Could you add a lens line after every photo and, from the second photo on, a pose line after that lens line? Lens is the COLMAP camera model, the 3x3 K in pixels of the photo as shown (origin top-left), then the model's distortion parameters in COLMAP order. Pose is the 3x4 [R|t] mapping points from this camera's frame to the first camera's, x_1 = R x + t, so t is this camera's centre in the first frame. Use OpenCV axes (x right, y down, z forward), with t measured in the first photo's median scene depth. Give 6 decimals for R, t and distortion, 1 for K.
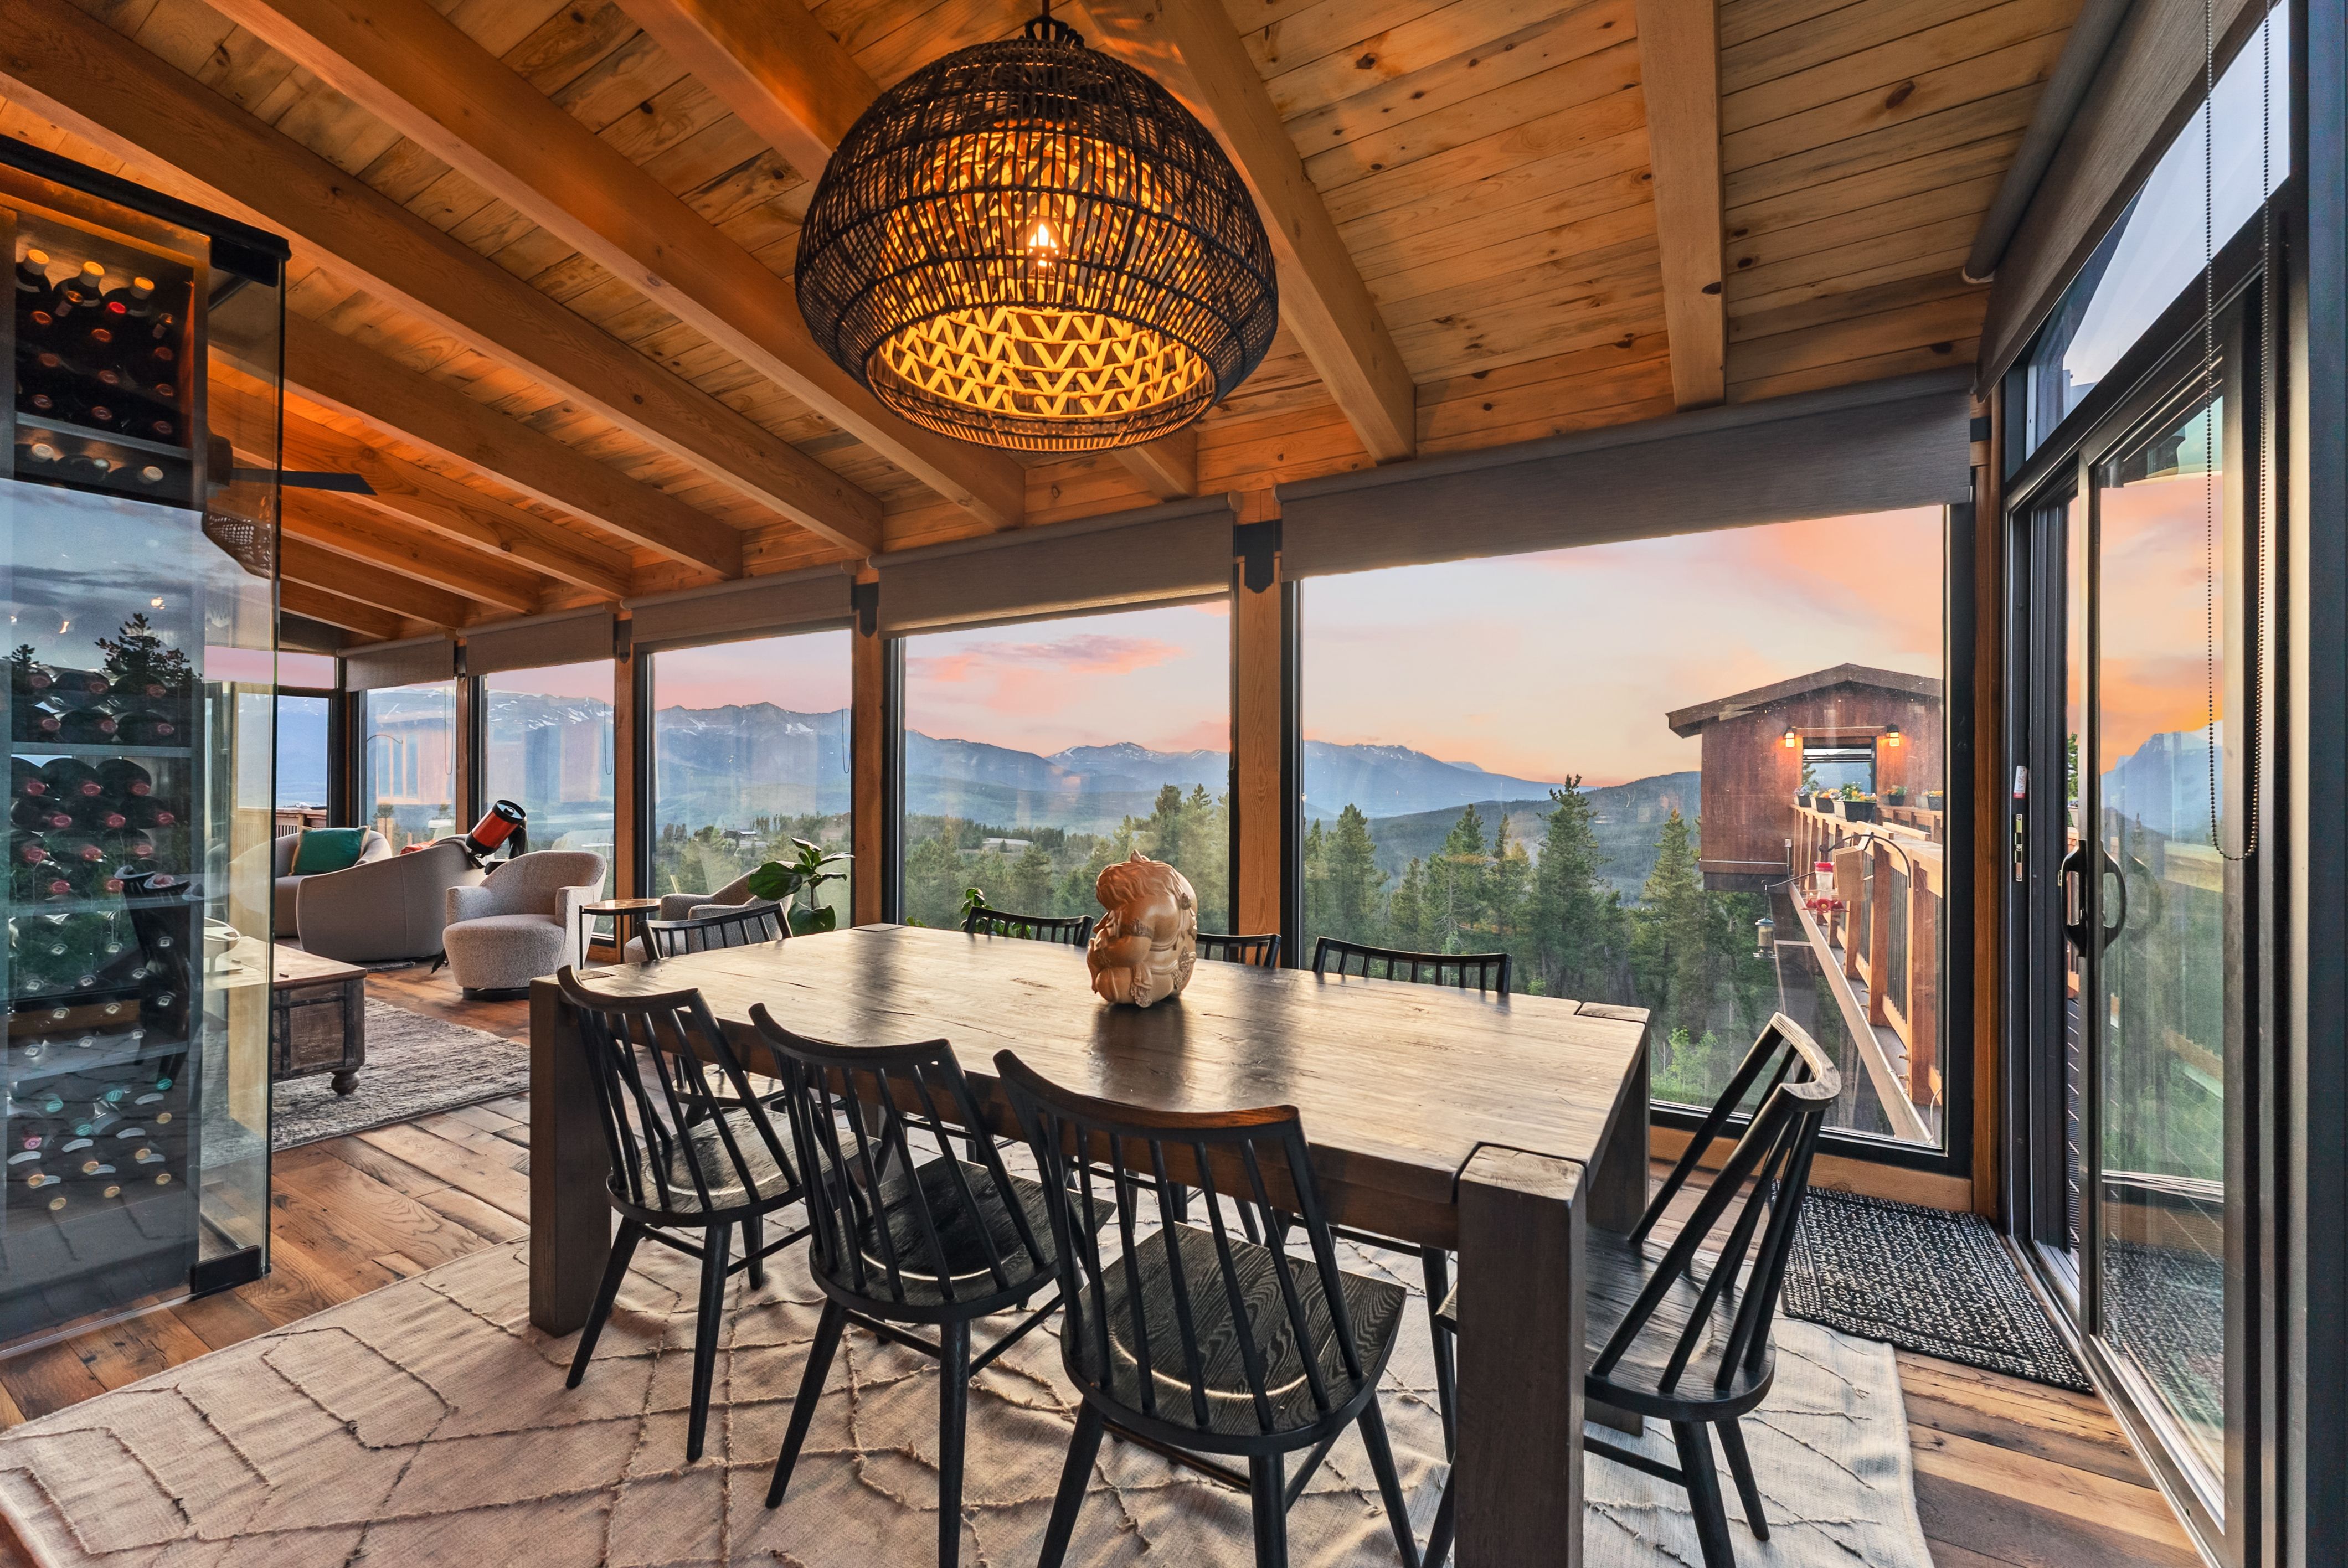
lens RADIAL K [[956.6, 0, 1165.1], [0, 956.6, 784.8], [0, 0, 1]] dist [-0.000377, 0.000162]
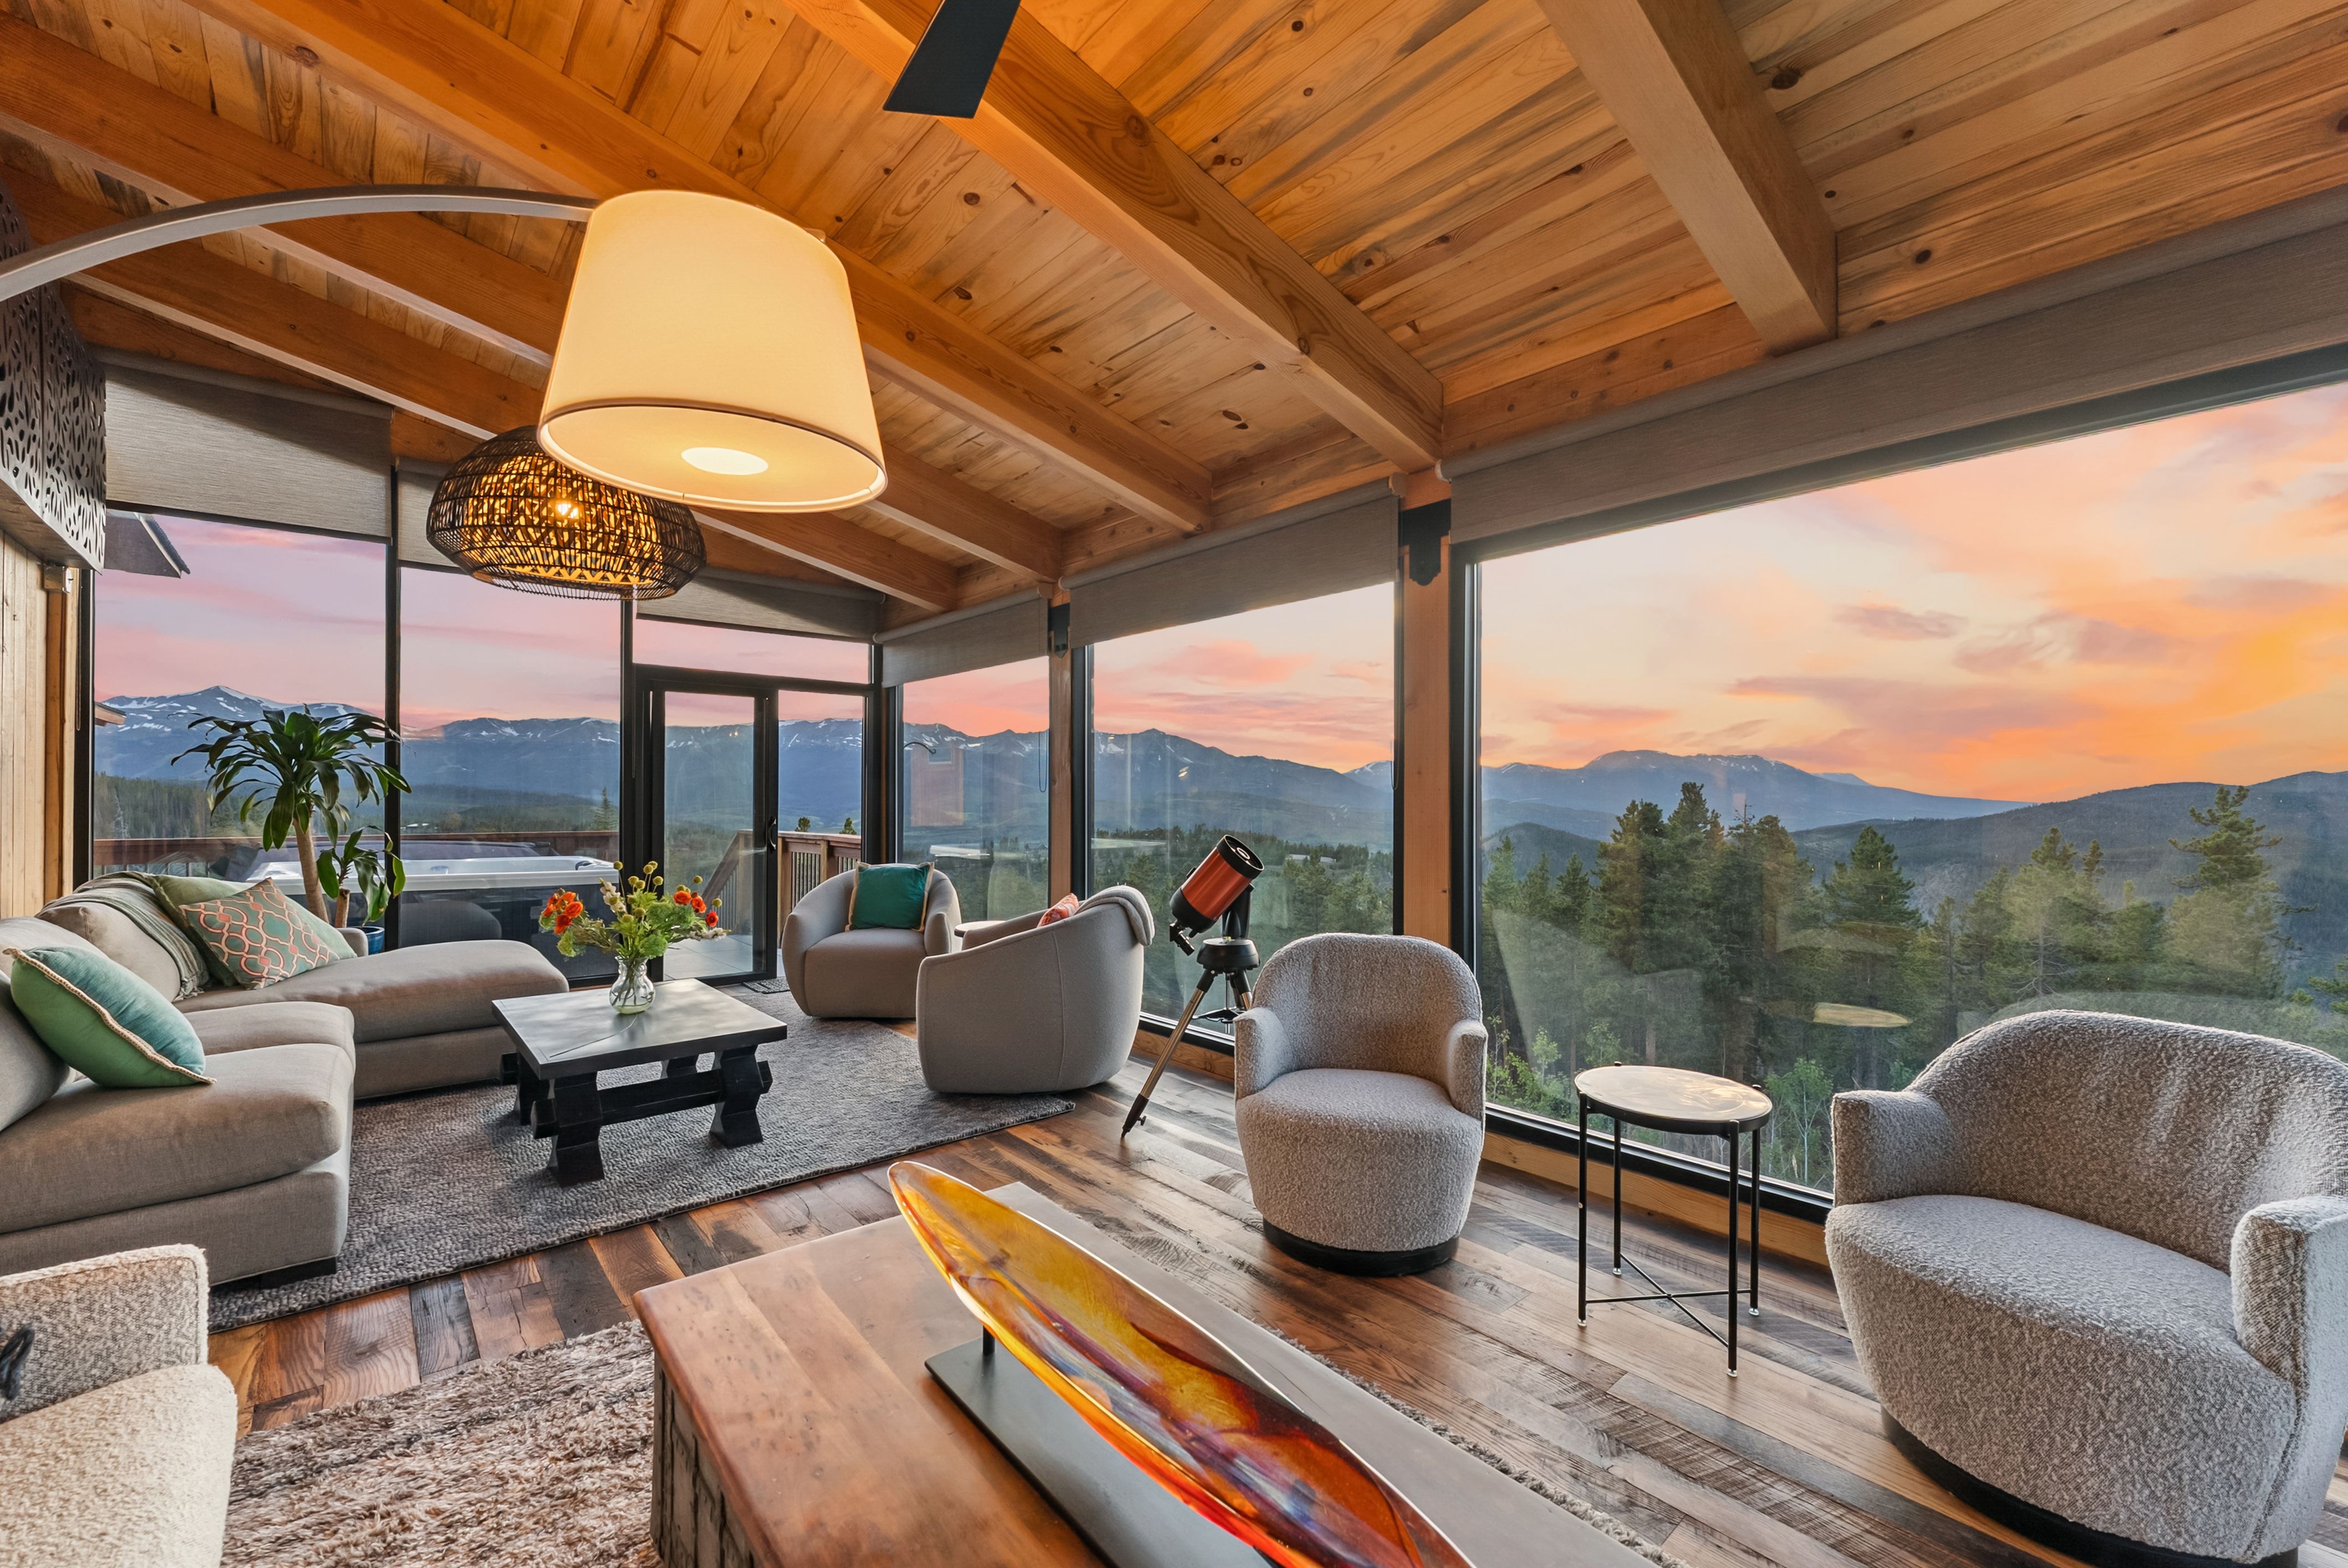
lens RADIAL K [[956.6, 0, 1167.5], [0, 956.6, 796.4], [0, 0, 1]] dist [-0.000377, 0.000162]
pose [[0.953812, -0.002952, -0.300390, -0.482272], [0.001572, 0.999987, -0.004835, -0.003931], [0.300401, 0.004139, 0.953804, 0.390772]]
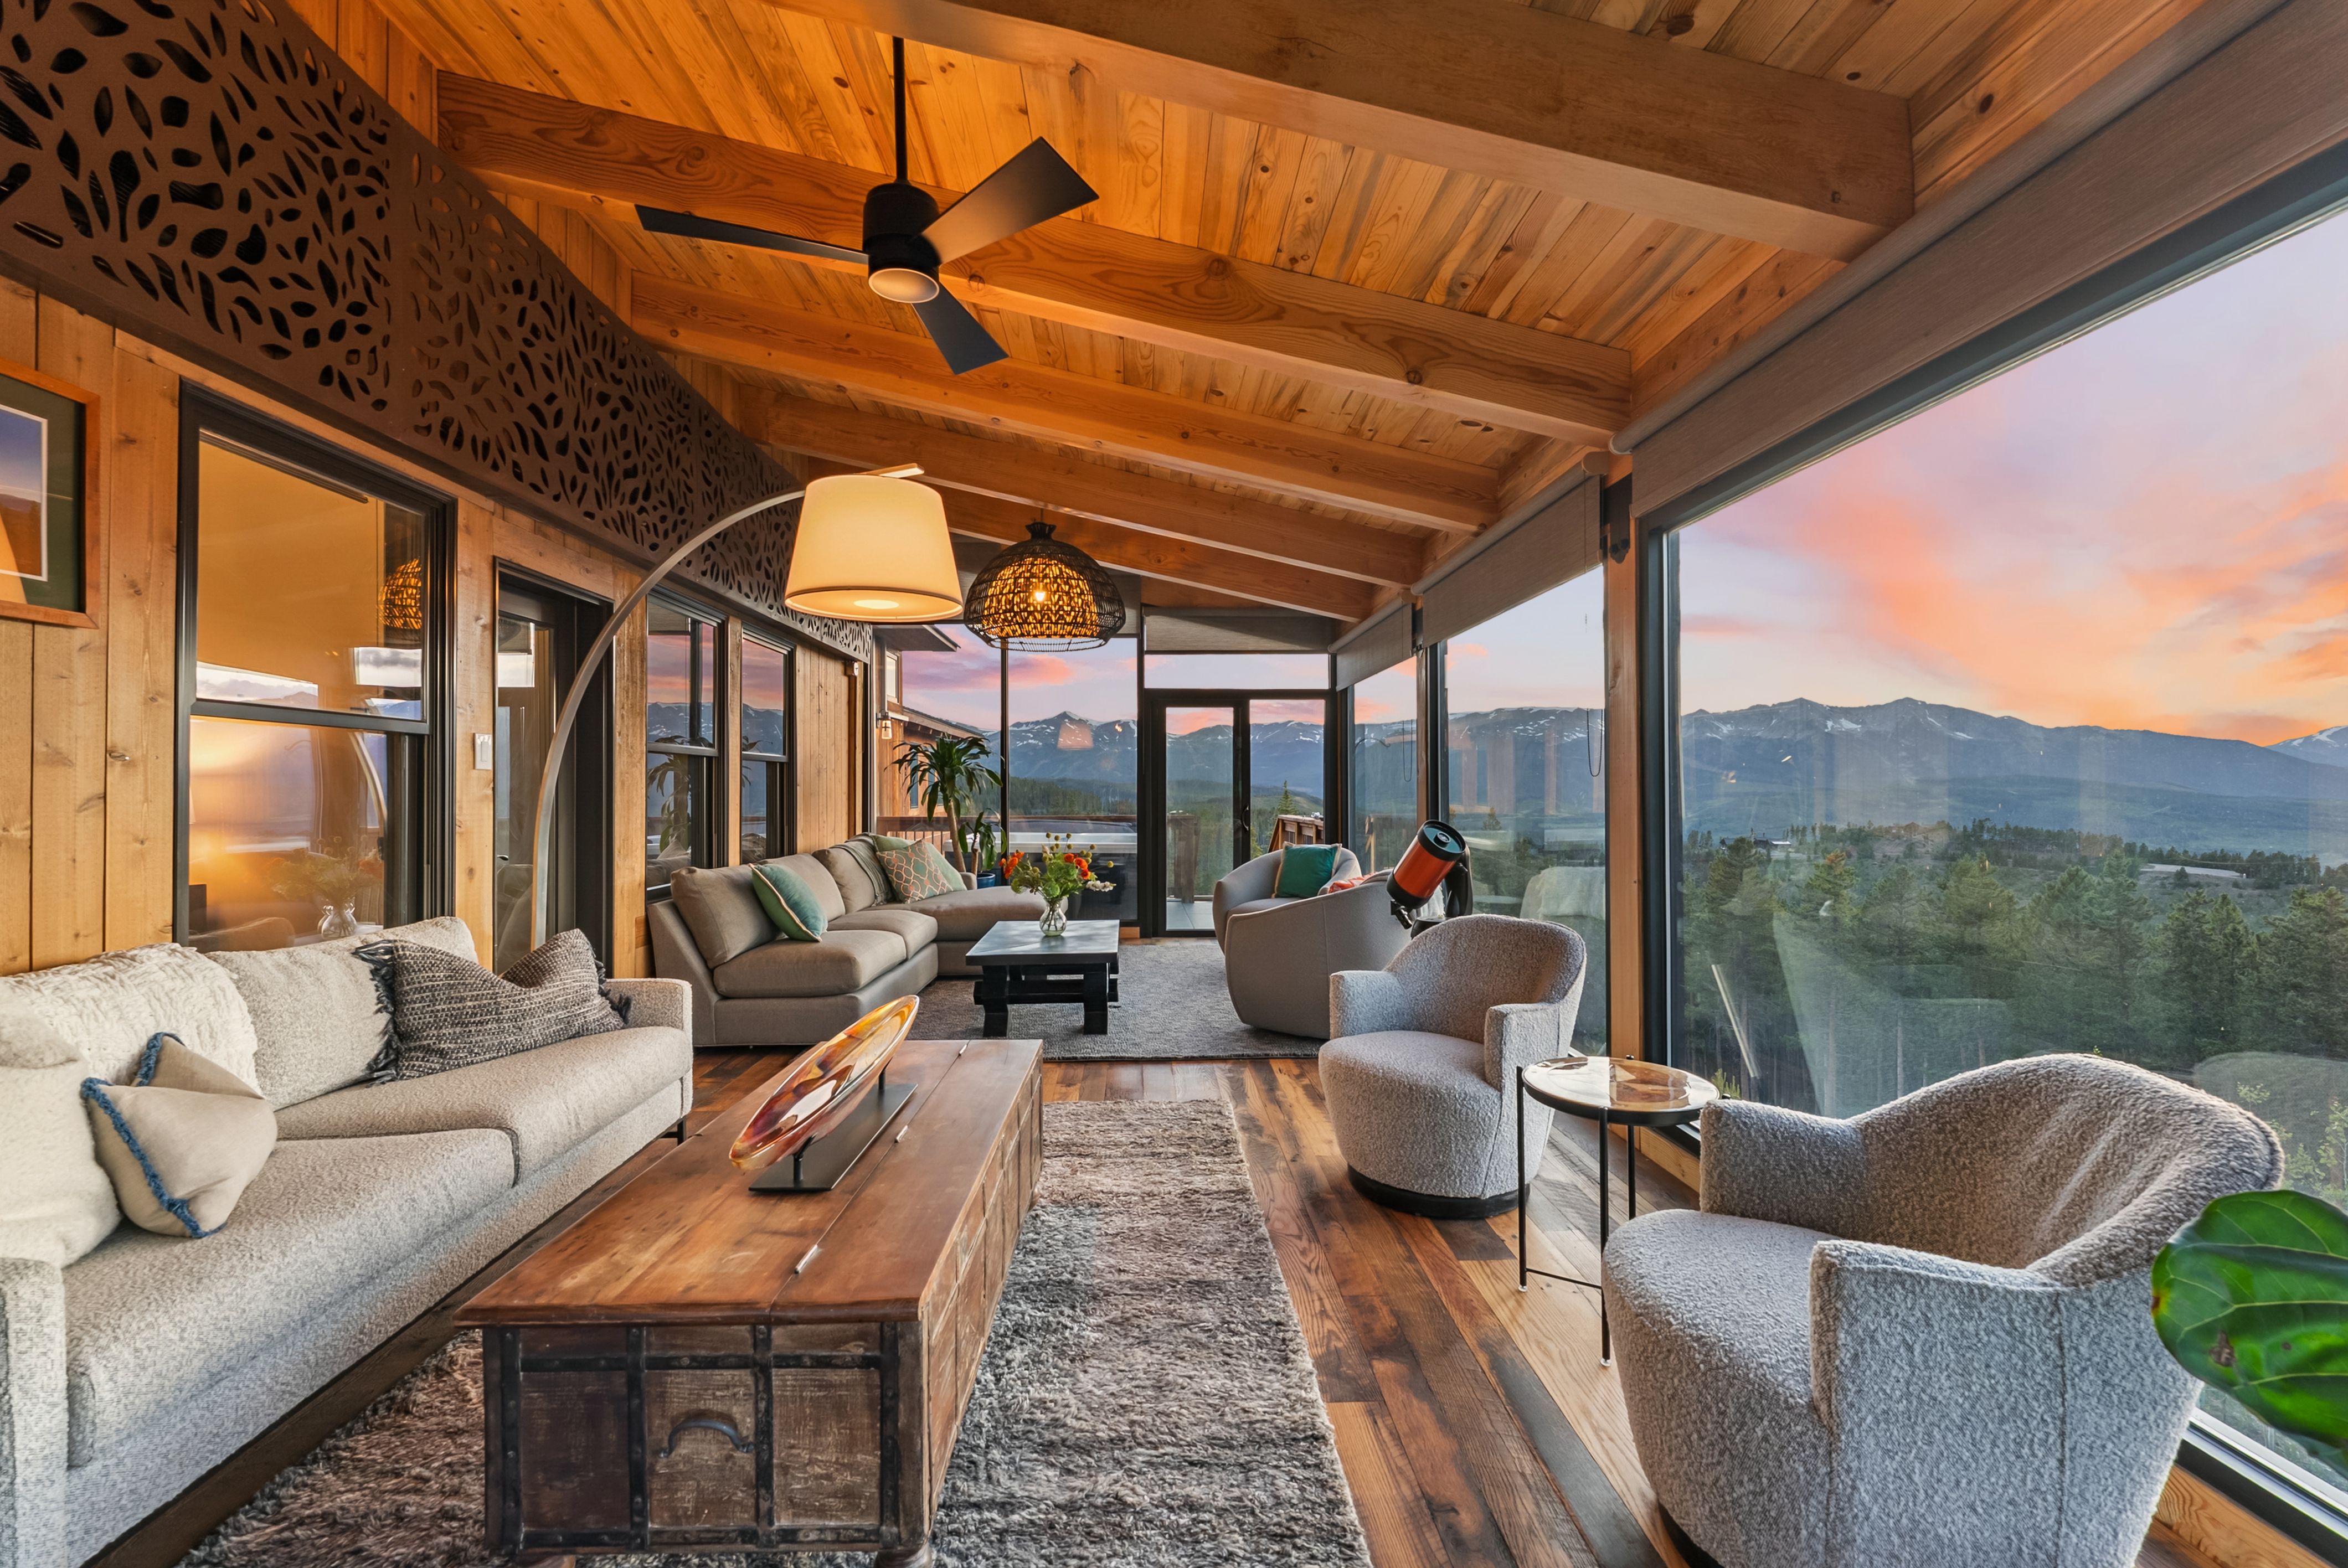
lens RADIAL K [[956.6, 0, 1173.9], [0, 956.6, 784.0], [0, 0, 1]] dist [-0.000377, 0.000162]
pose [[0.560412, -0.011349, -0.828136, -0.240856], [0.005766, 0.999935, -0.009801, -0.002291], [0.828194, 0.000717, 0.560441, 0.449726]]
